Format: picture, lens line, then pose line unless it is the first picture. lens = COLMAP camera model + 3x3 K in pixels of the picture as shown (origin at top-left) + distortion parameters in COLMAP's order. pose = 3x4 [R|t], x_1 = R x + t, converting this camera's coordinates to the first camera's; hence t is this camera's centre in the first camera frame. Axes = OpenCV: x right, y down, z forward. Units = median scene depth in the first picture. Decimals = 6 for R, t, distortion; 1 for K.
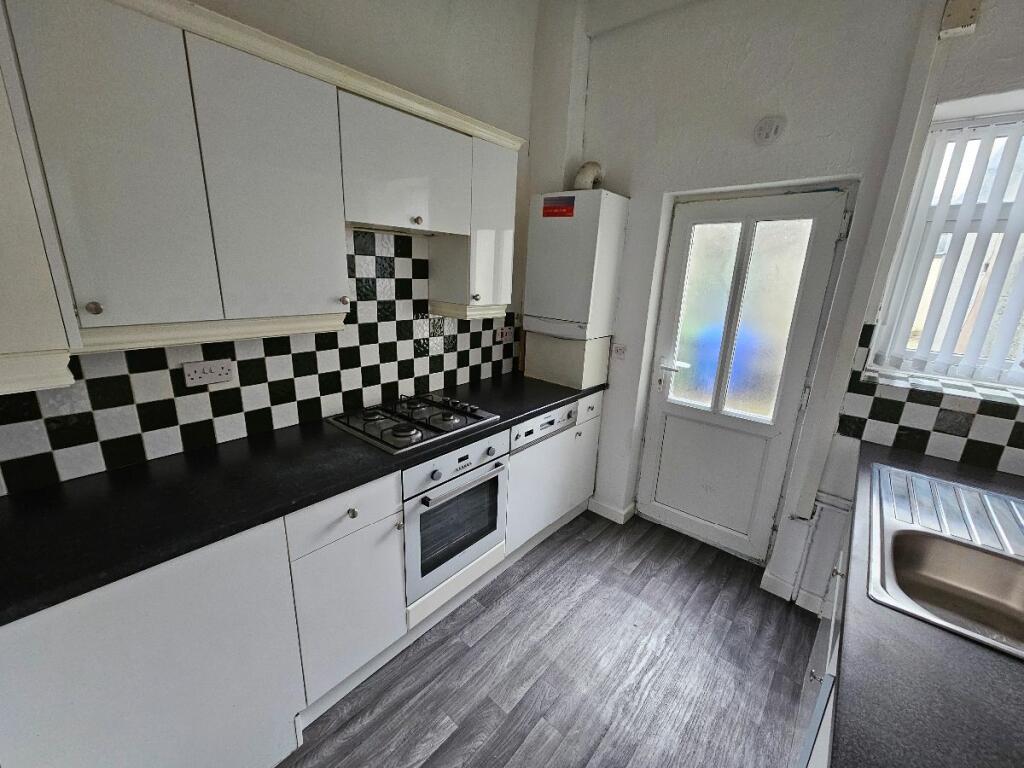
lens RADIAL K [[422.3, 0, 507.6], [0, 422.3, 384.5], [0, 0, 1]] dist [0.011723, 0.000291]
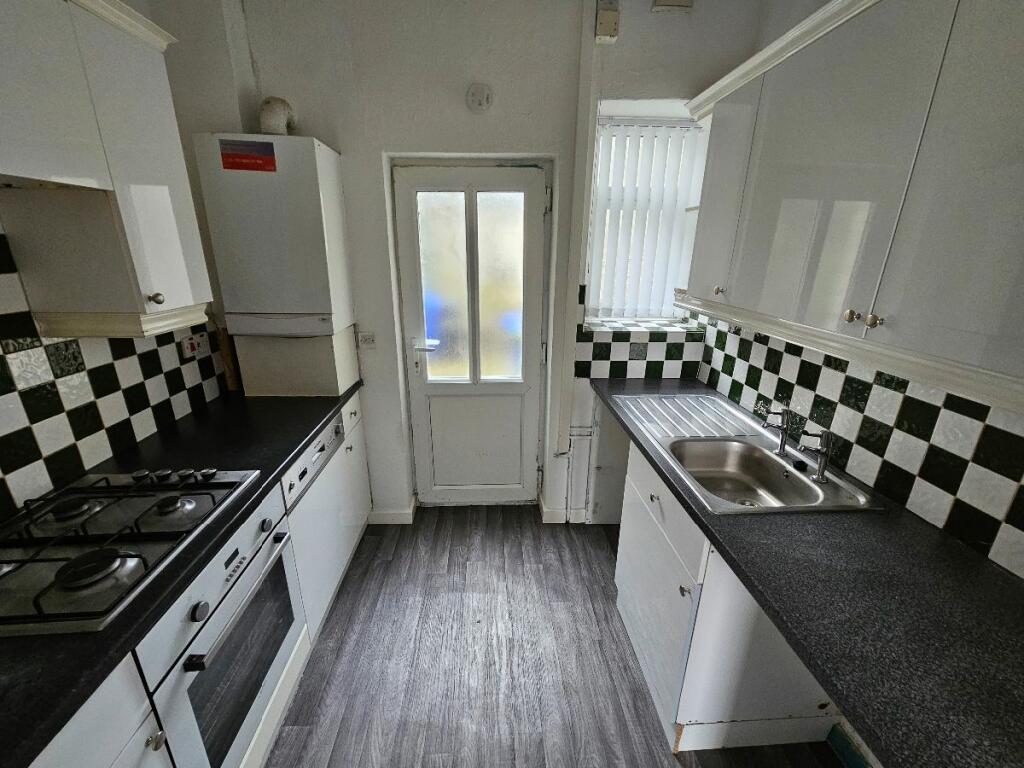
lens RADIAL K [[422.3, 0, 507.6], [0, 422.3, 384.5], [0, 0, 1]] dist [0.011723, 0.000291]
pose [[0.724105, -0.247030, 0.643931, -0.121583], [0.202612, 0.968649, 0.143762, -0.067320], [-0.659257, 0.026370, 0.751455, 0.198922]]
